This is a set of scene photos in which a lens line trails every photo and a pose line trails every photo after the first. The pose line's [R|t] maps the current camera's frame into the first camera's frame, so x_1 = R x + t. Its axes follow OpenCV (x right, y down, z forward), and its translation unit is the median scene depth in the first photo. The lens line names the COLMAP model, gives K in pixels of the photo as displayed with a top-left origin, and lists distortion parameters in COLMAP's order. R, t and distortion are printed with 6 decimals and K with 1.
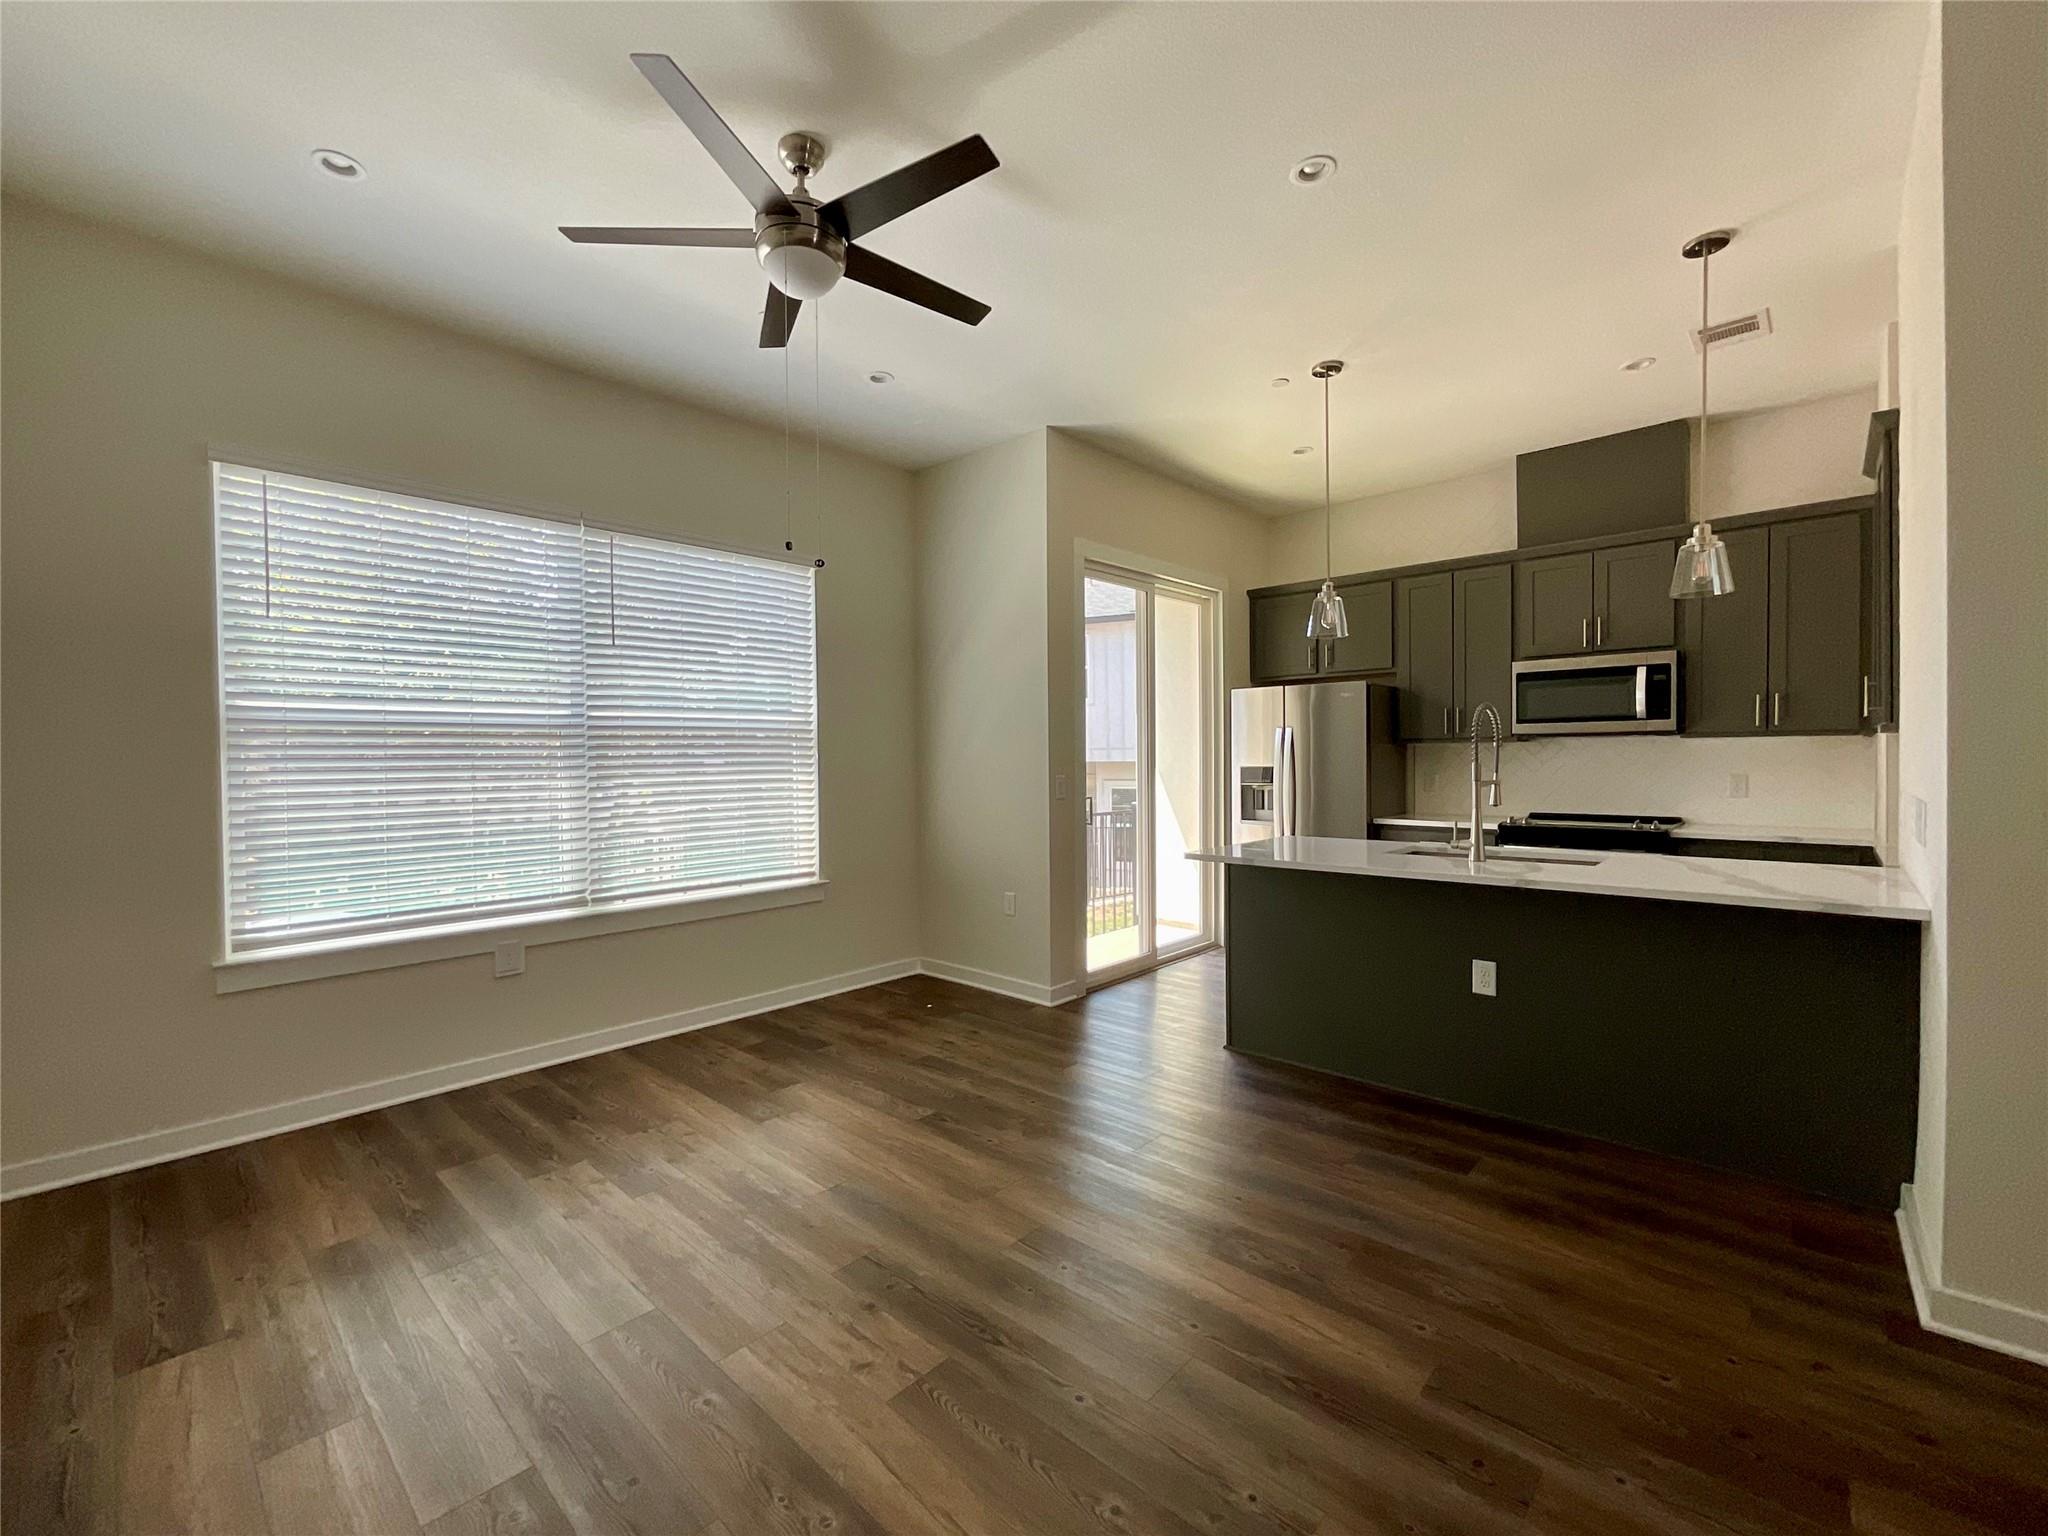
lens RADIAL K [[873.2, 0, 1026.2], [0, 873.2, 775.8], [0, 0, 1]] dist [0.000283, 0.000072]
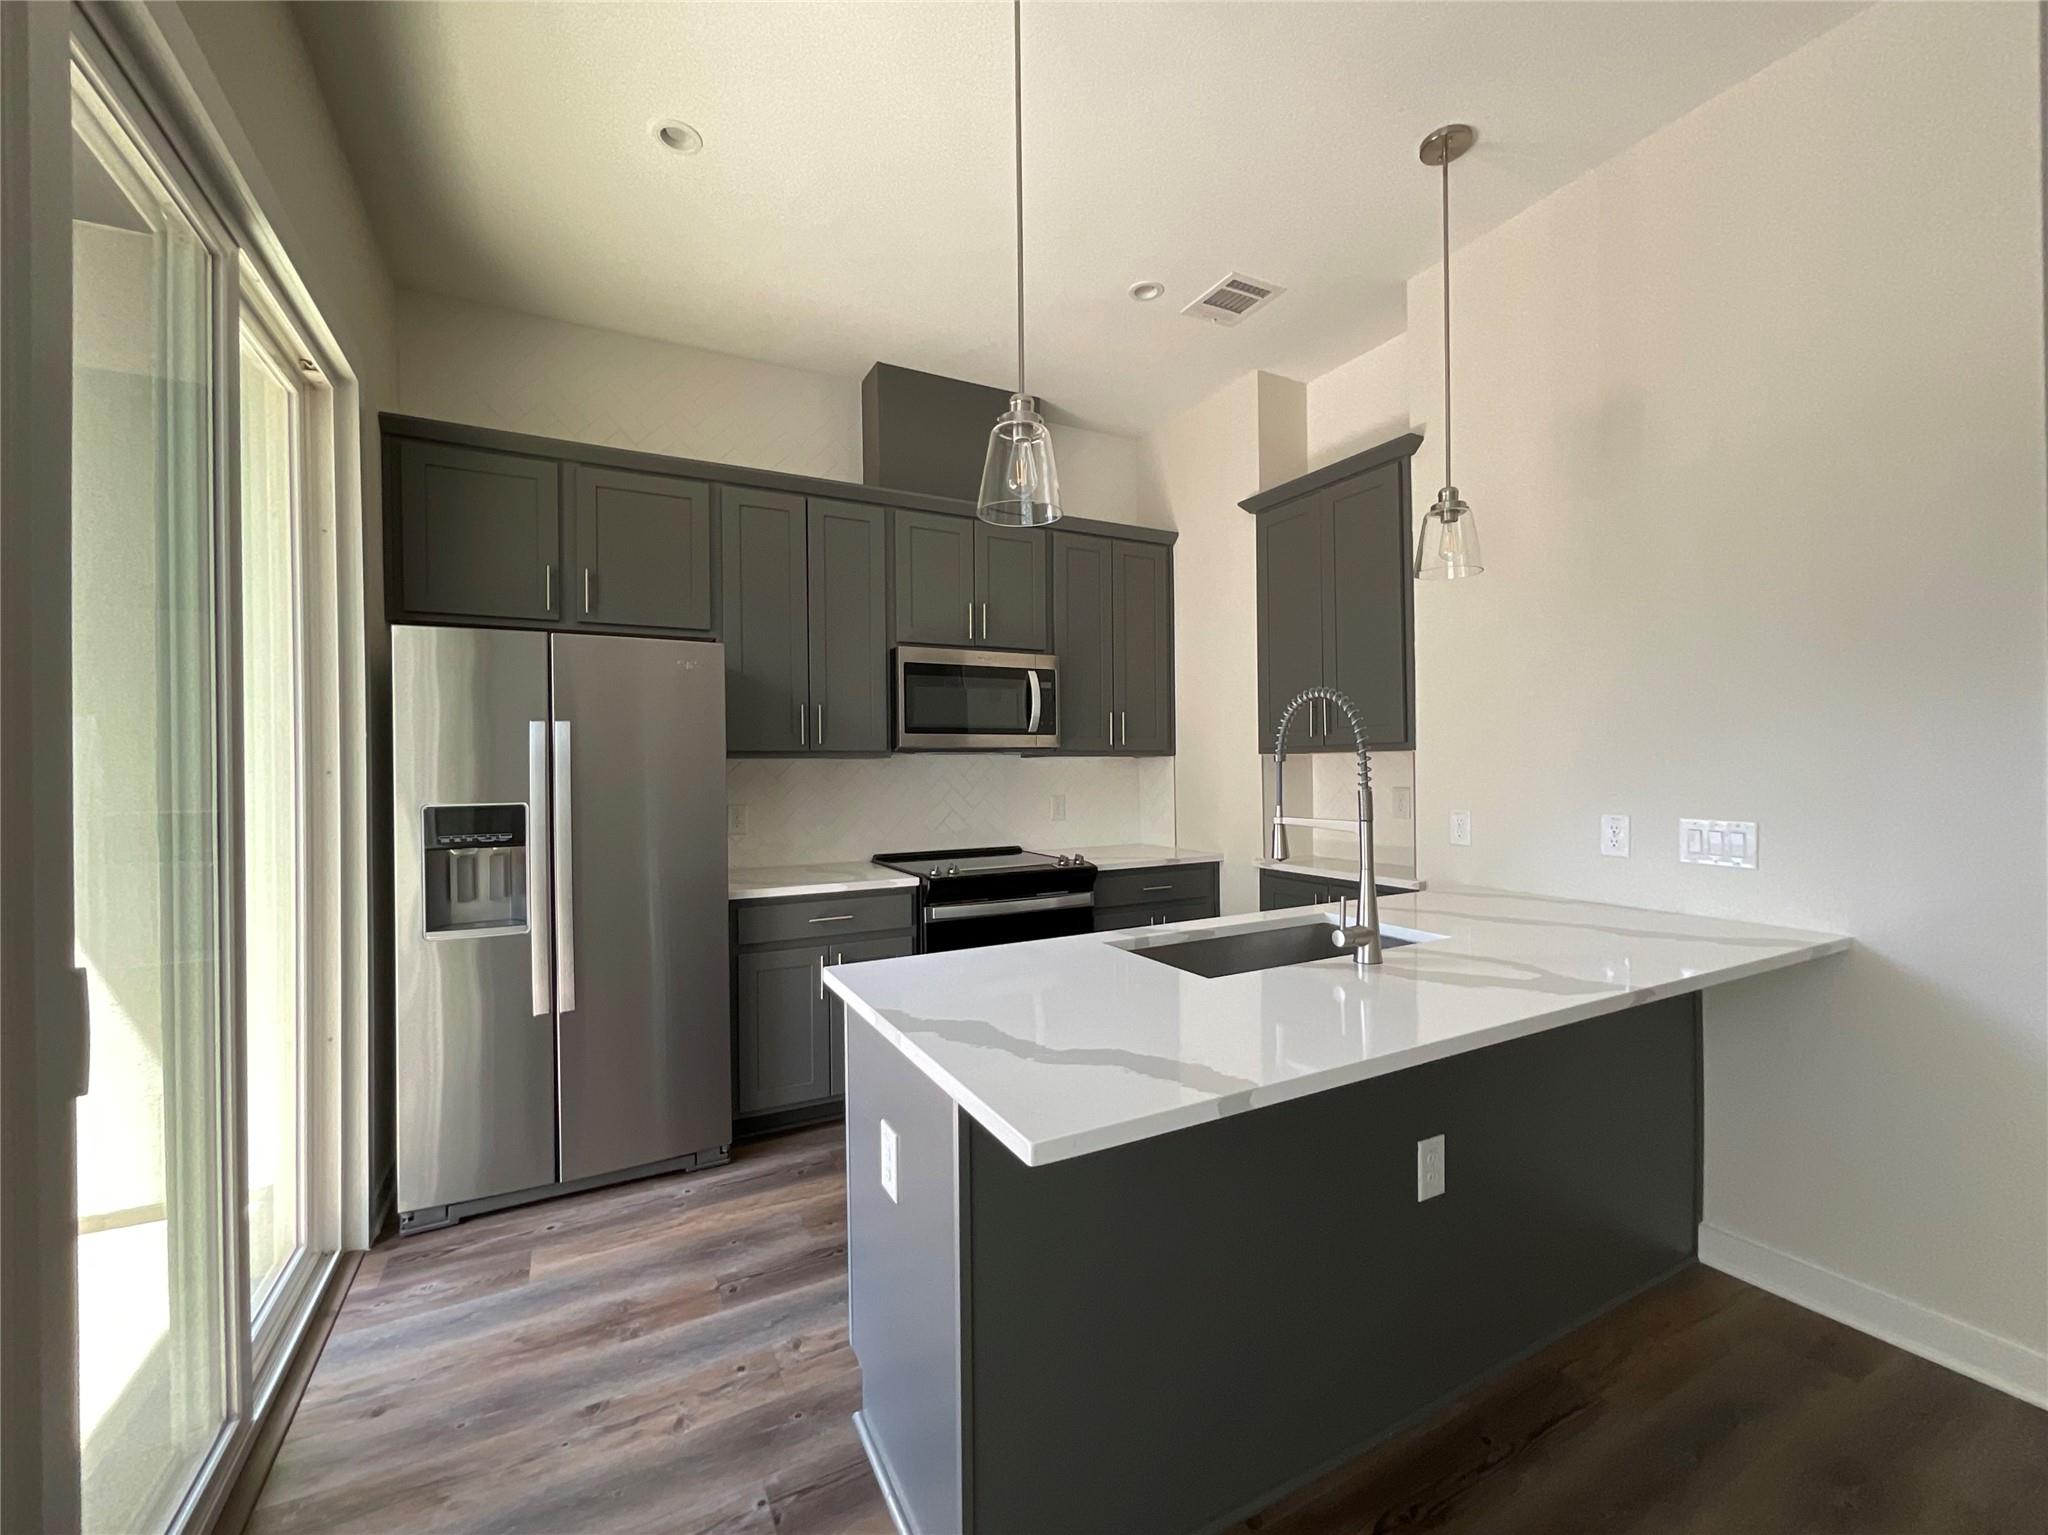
lens RADIAL K [[844.2, 0, 1024.0], [0, 844.2, 767.5], [0, 0, 1]] dist [0.000579, 0.000065]
pose [[0.337274, 0.004483, 0.941396, -0.053645], [0.028728, 0.999474, -0.015052, -0.018420], [-0.940968, 0.032122, 0.336968, 0.677784]]
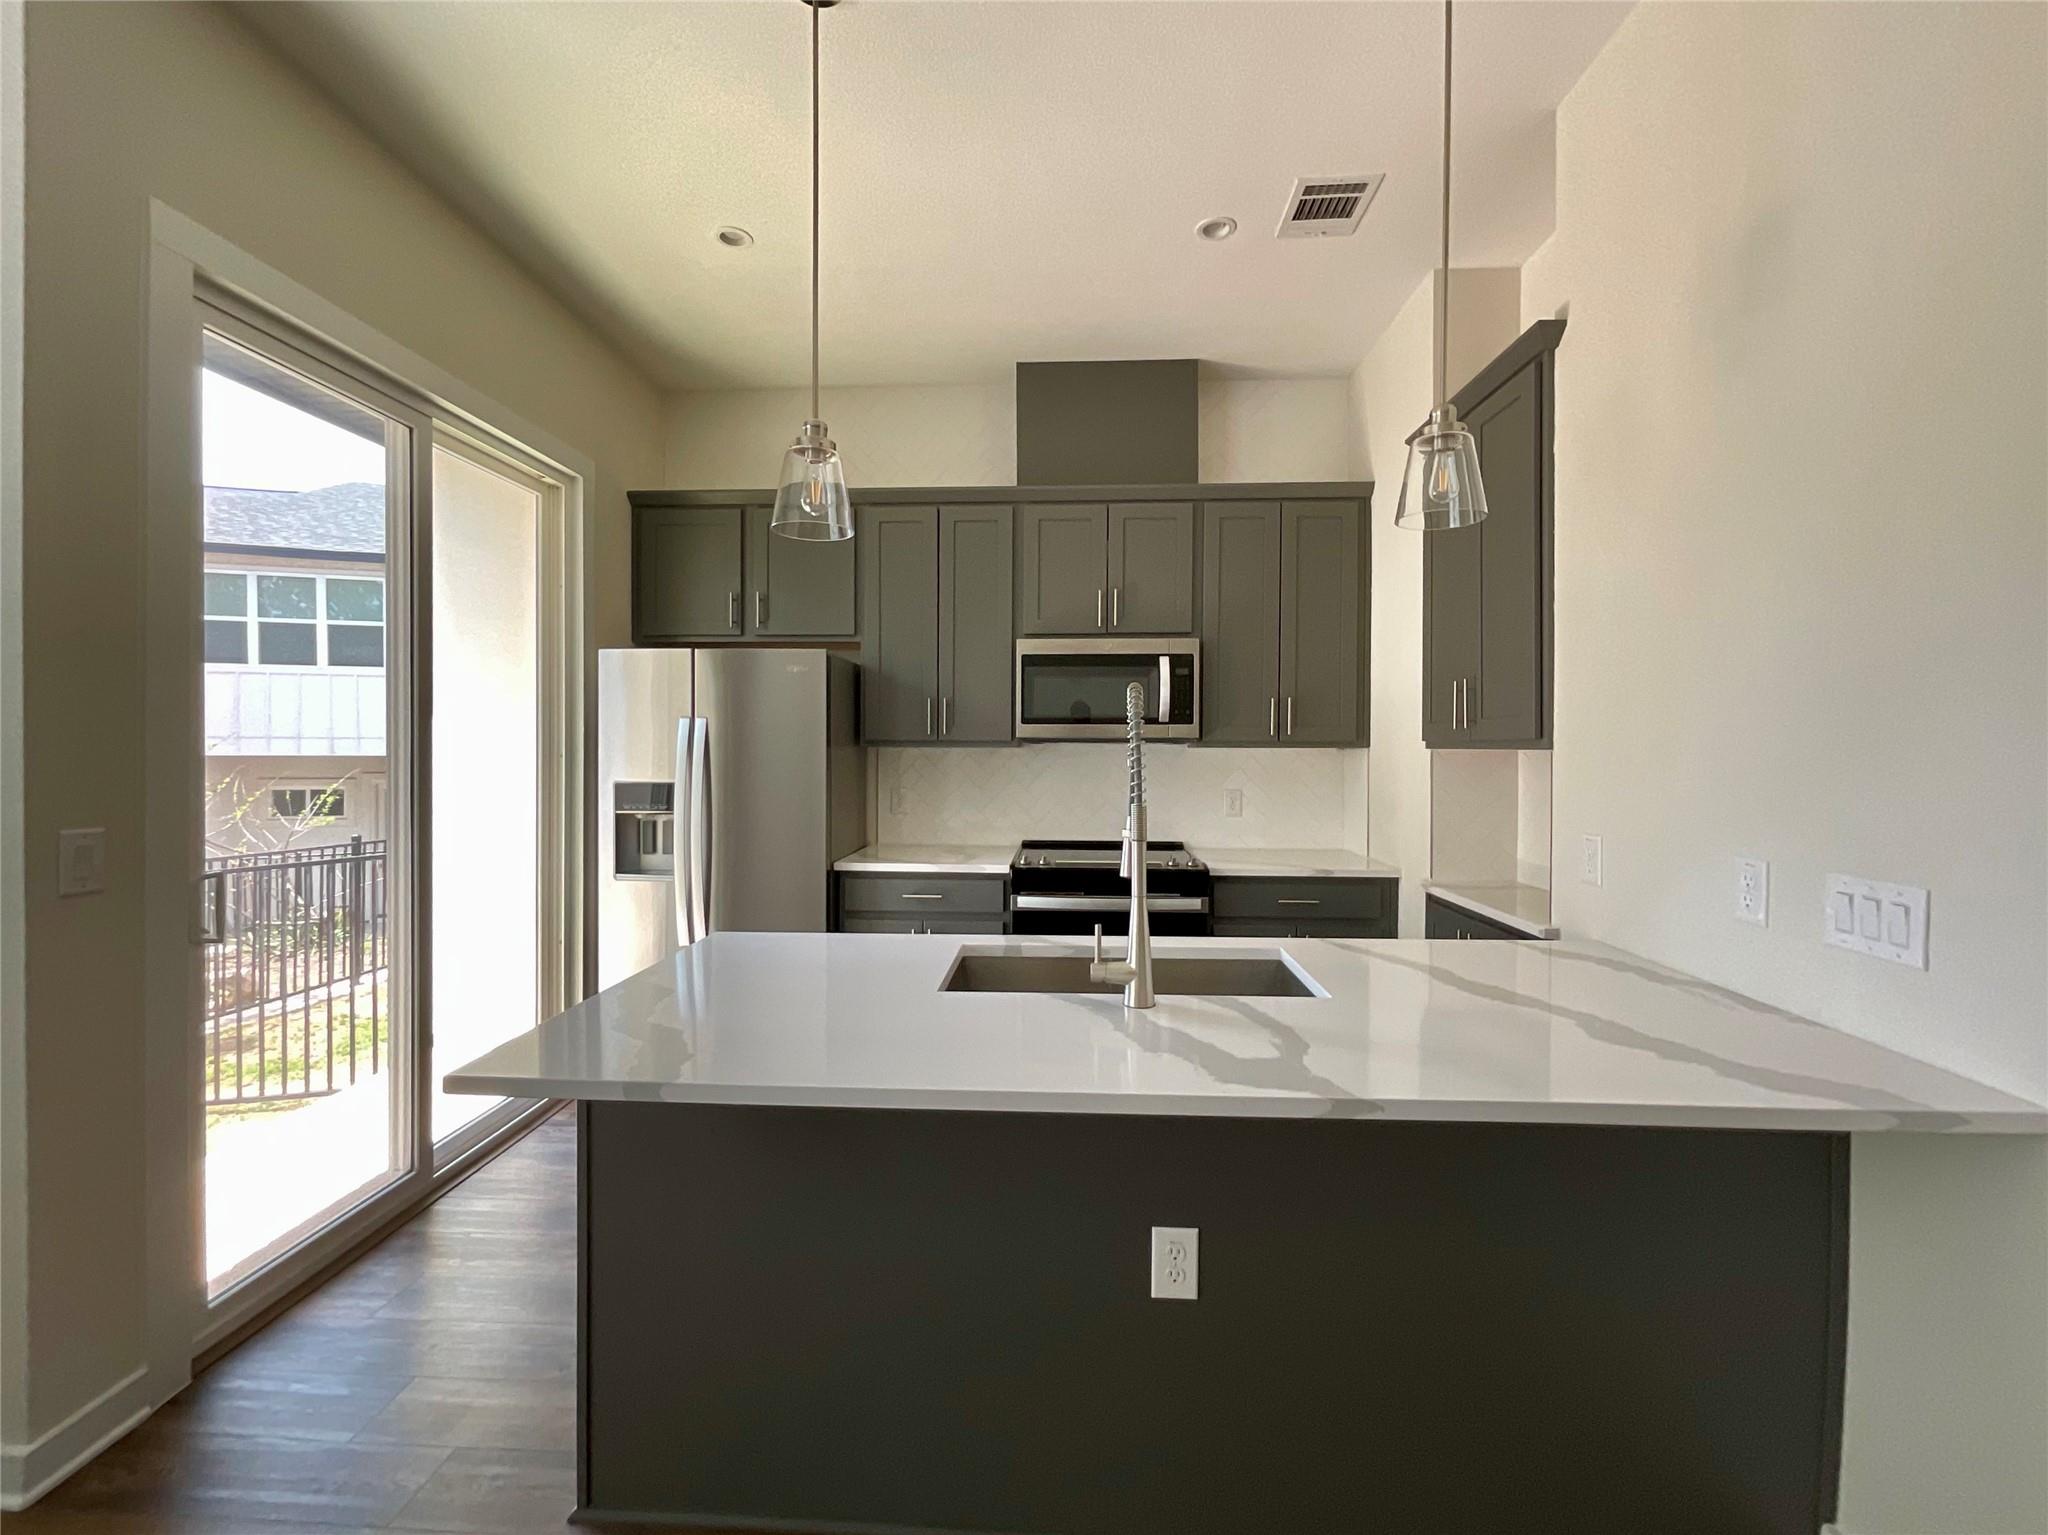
lens RADIAL K [[865.1, 0, 1021.1], [0, 865.1, 752.9], [0, 0, 1]] dist [0.001354, 0.000184]
pose [[0.774423, 0.008444, 0.632612, 0.104362], [0.002230, 0.999868, -0.016077, -0.023641], [-0.632664, 0.013861, 0.774302, 0.440966]]
